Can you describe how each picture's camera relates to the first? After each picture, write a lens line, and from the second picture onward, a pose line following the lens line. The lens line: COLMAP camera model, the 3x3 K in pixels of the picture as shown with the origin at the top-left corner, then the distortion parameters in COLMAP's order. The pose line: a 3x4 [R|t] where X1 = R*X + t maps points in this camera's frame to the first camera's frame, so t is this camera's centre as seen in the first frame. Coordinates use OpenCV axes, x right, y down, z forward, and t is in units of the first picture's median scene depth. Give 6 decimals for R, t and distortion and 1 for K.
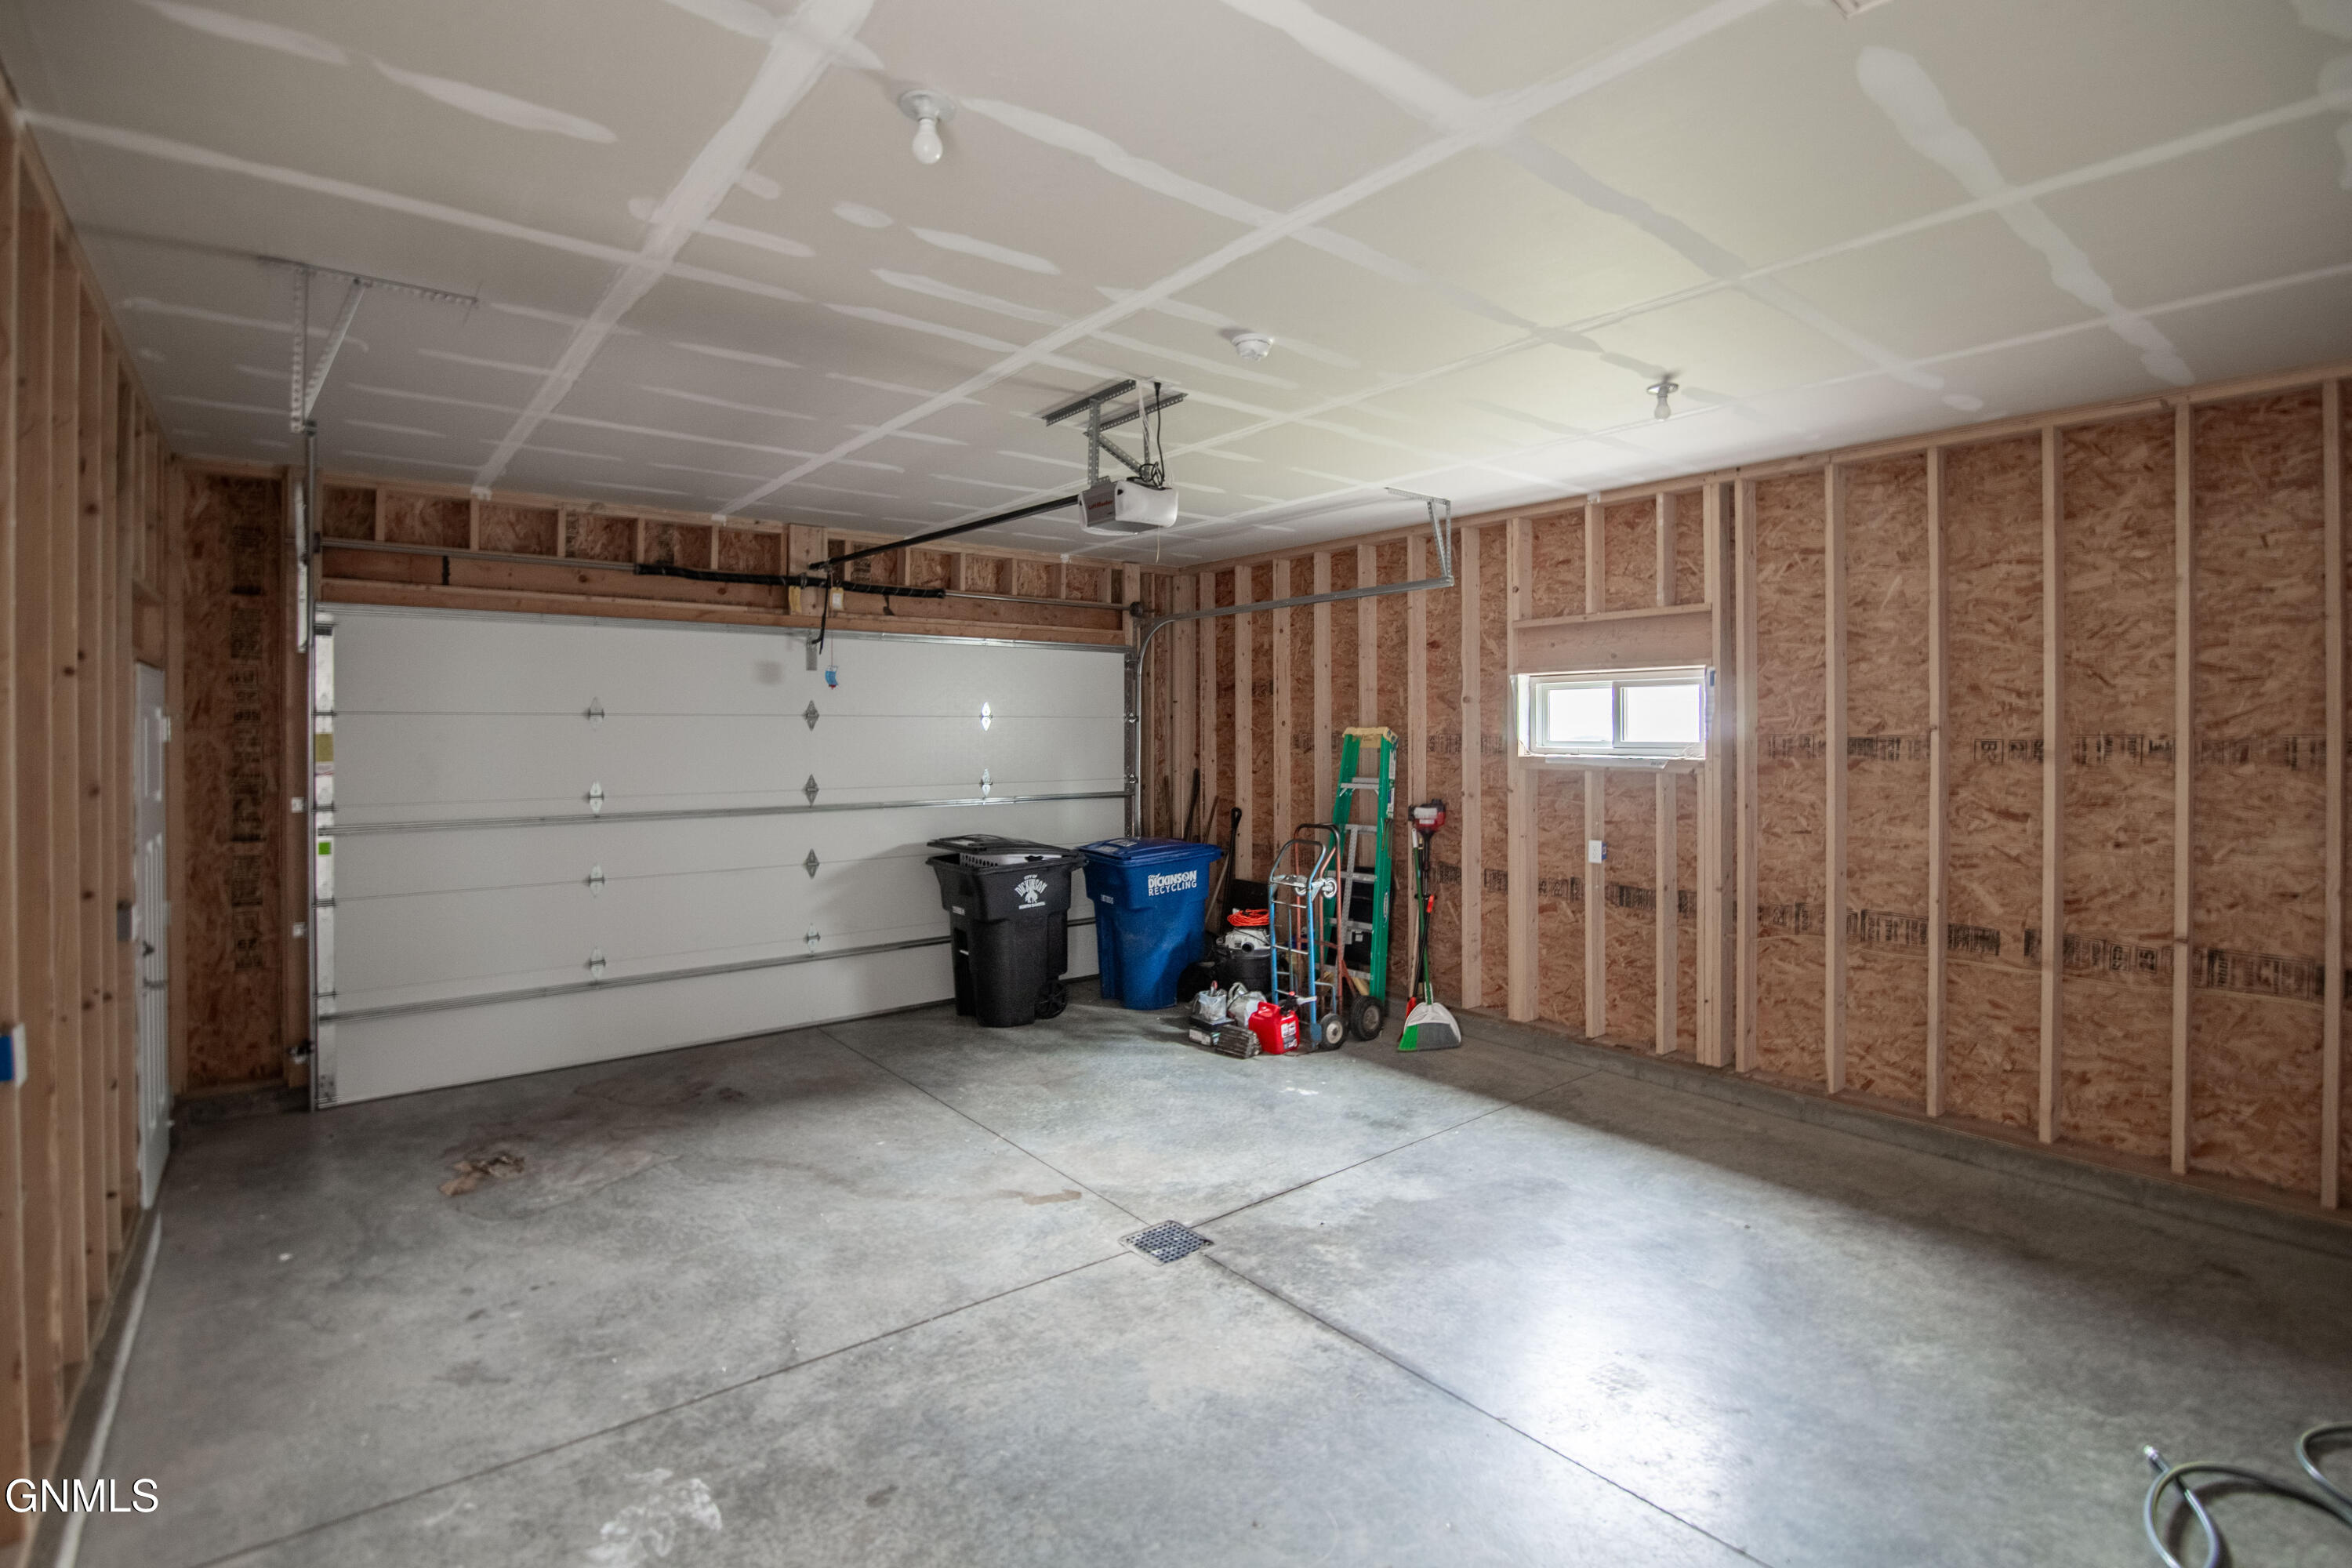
lens RADIAL K [[1098.6, 0, 1200.3], [0, 1098.6, 736.9], [0, 0, 1]] dist [-0.016649, -0.000019]
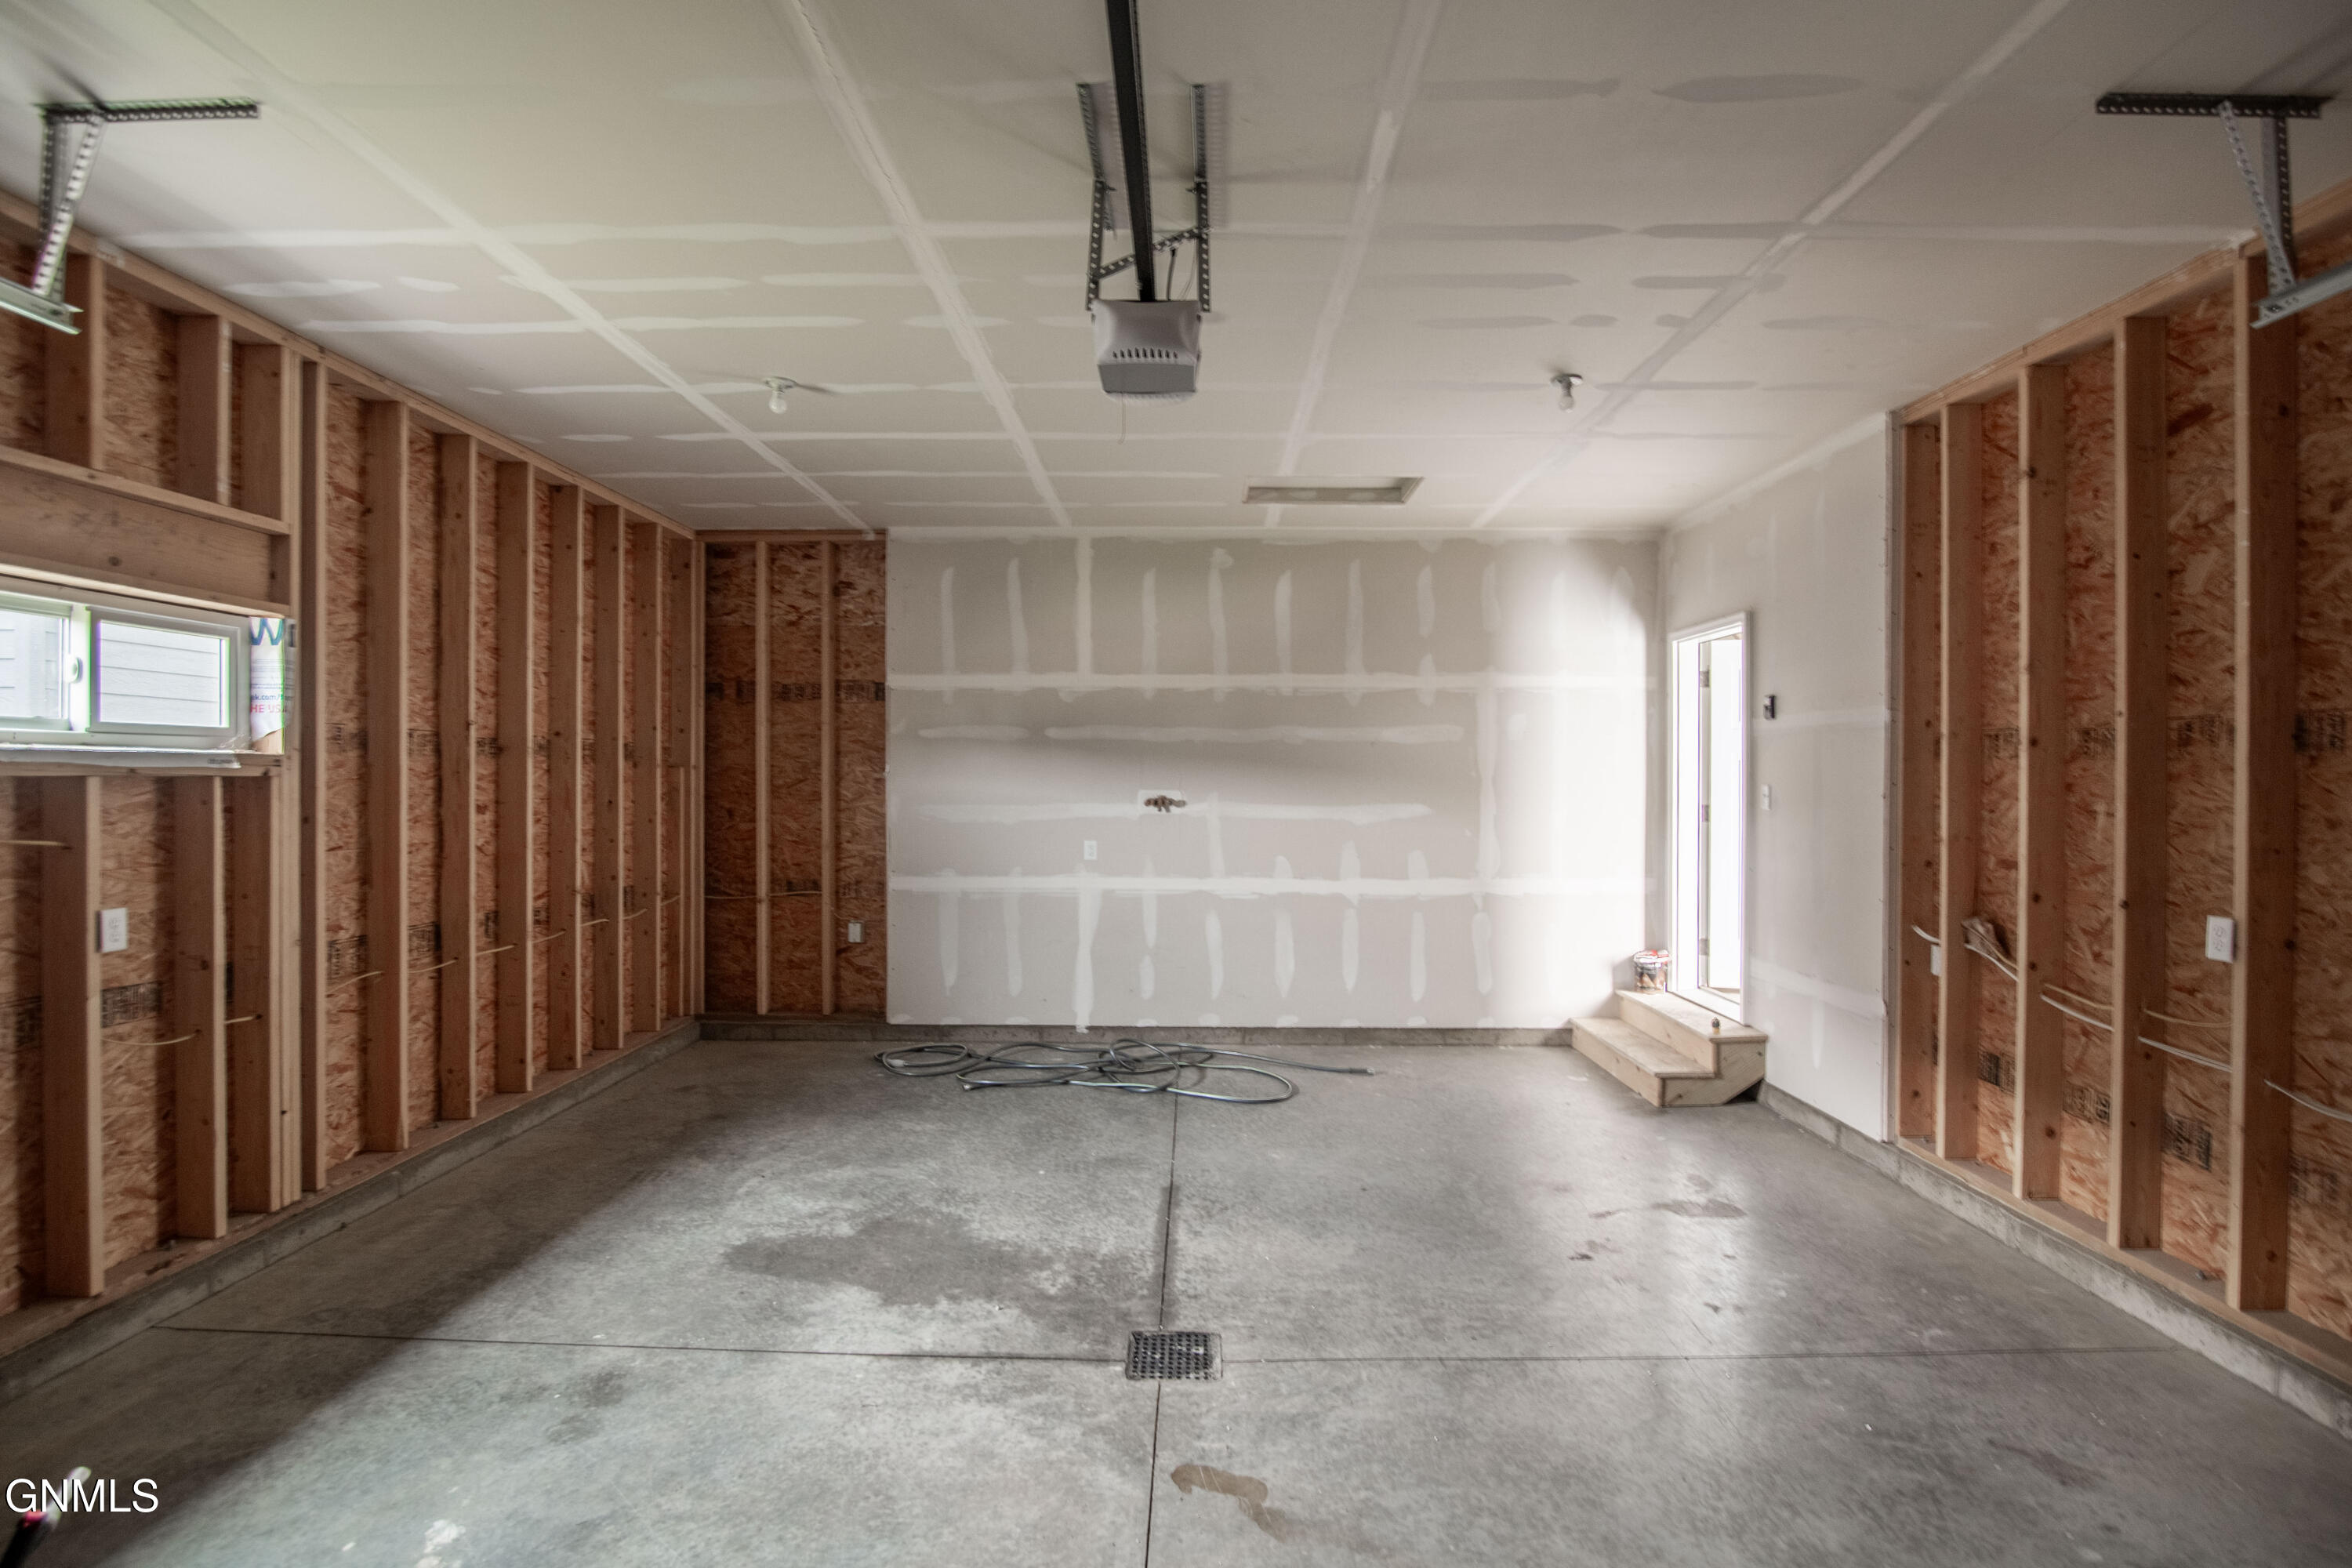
lens RADIAL K [[1098.6, 0, 1176.0], [0, 1098.6, 784.0], [0, 0, 1]] dist [-0.010226, 0.000087]
pose [[-0.752985, -0.007165, 0.657998, -0.501700], [-0.001108, 0.999953, 0.009620, 0.040833], [-0.658036, 0.006515, -0.752958, 1.459103]]
